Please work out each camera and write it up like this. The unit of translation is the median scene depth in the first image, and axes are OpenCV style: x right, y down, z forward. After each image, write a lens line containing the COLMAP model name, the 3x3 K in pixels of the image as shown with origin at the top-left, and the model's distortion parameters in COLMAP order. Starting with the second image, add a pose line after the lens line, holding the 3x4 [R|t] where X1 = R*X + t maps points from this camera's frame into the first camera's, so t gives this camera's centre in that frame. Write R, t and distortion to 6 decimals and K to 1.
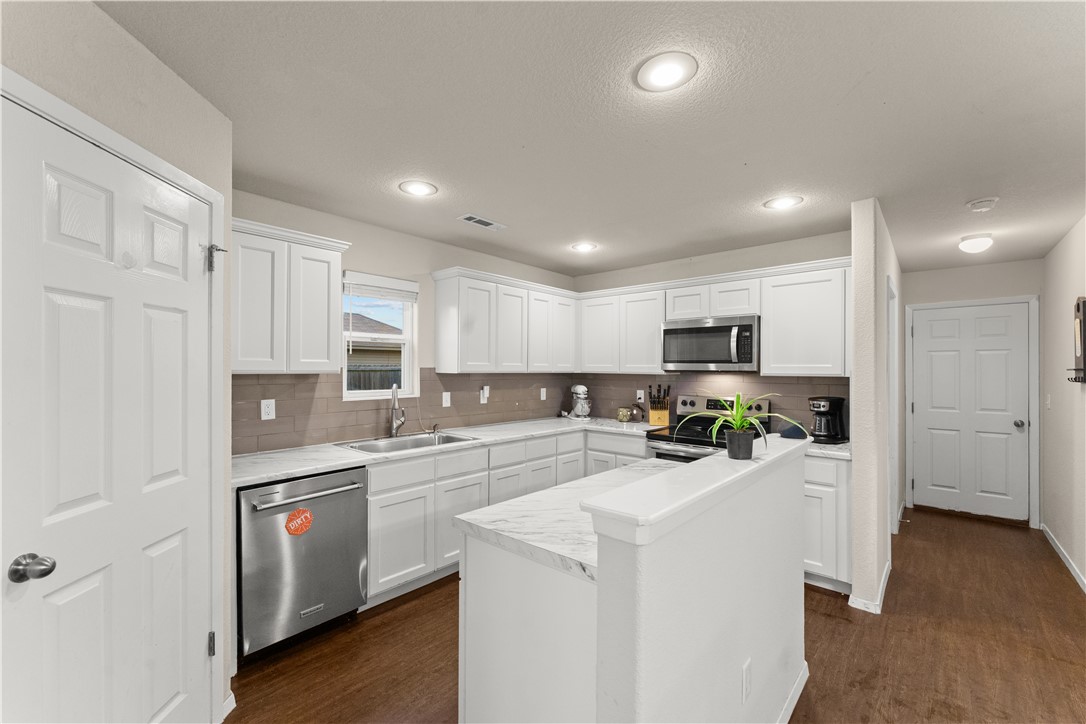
lens RADIAL K [[440.3, 0, 538.3], [0, 440.3, 368.7], [0, 0, 1]] dist [-0.002801, -0.000089]
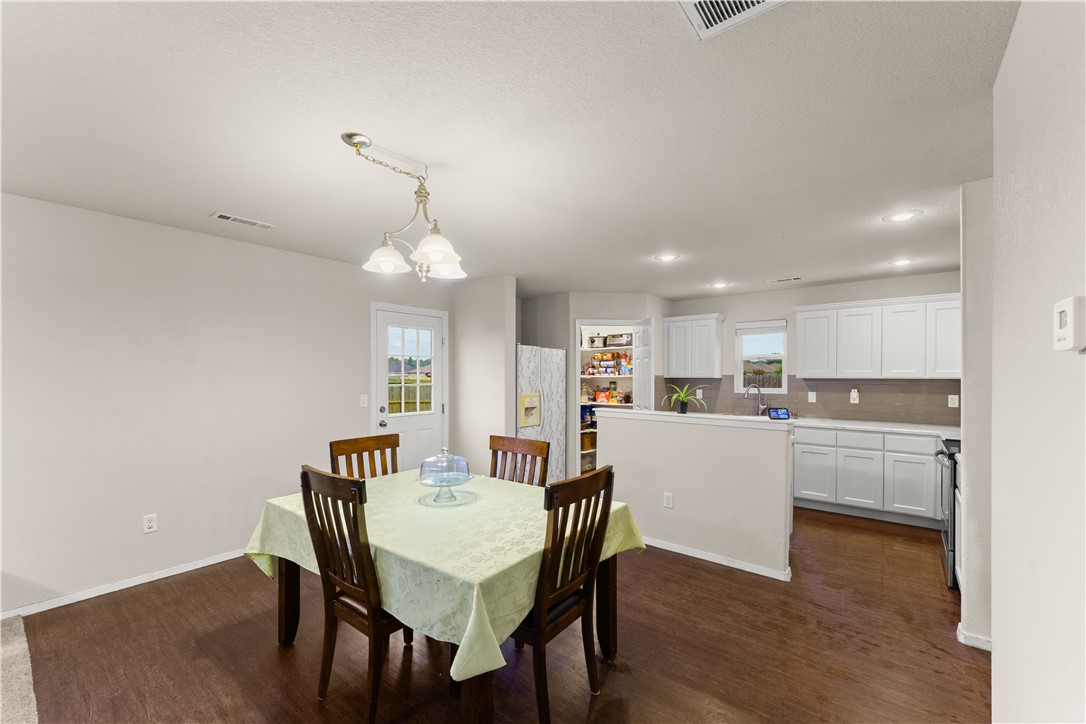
lens RADIAL K [[440.3, 0, 538.7], [0, 440.3, 378.6], [0, 0, 1]] dist [-0.002801, -0.000089]
pose [[0.048701, 0.003387, -0.998808, 1.218312], [0.000814, 0.999994, 0.003431, 0.005400], [0.998813, -0.000981, 0.048698, 0.059057]]
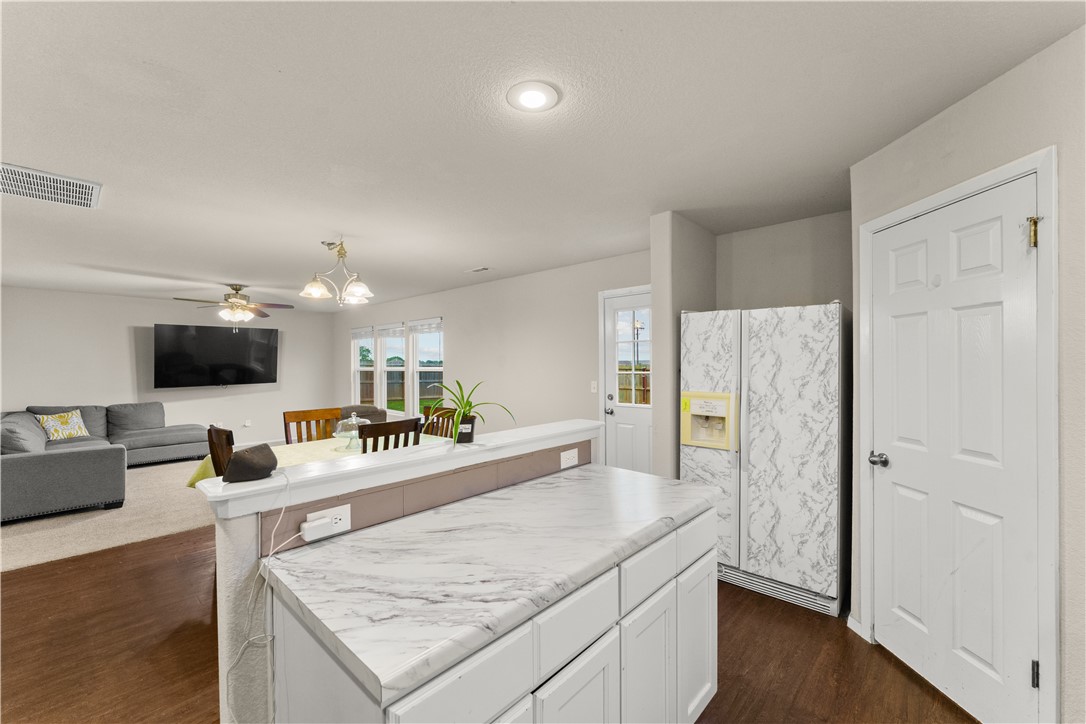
lens RADIAL K [[440.3, 0, 543.4], [0, 440.3, 361.9], [0, 0, 1]] dist [-0.002801, -0.000089]
pose [[-0.999935, 0.000441, 0.011405, 0.111098], [0.000364, 0.999977, -0.006752, 0.005839], [-0.011407, -0.006747, -0.999912, 0.932160]]
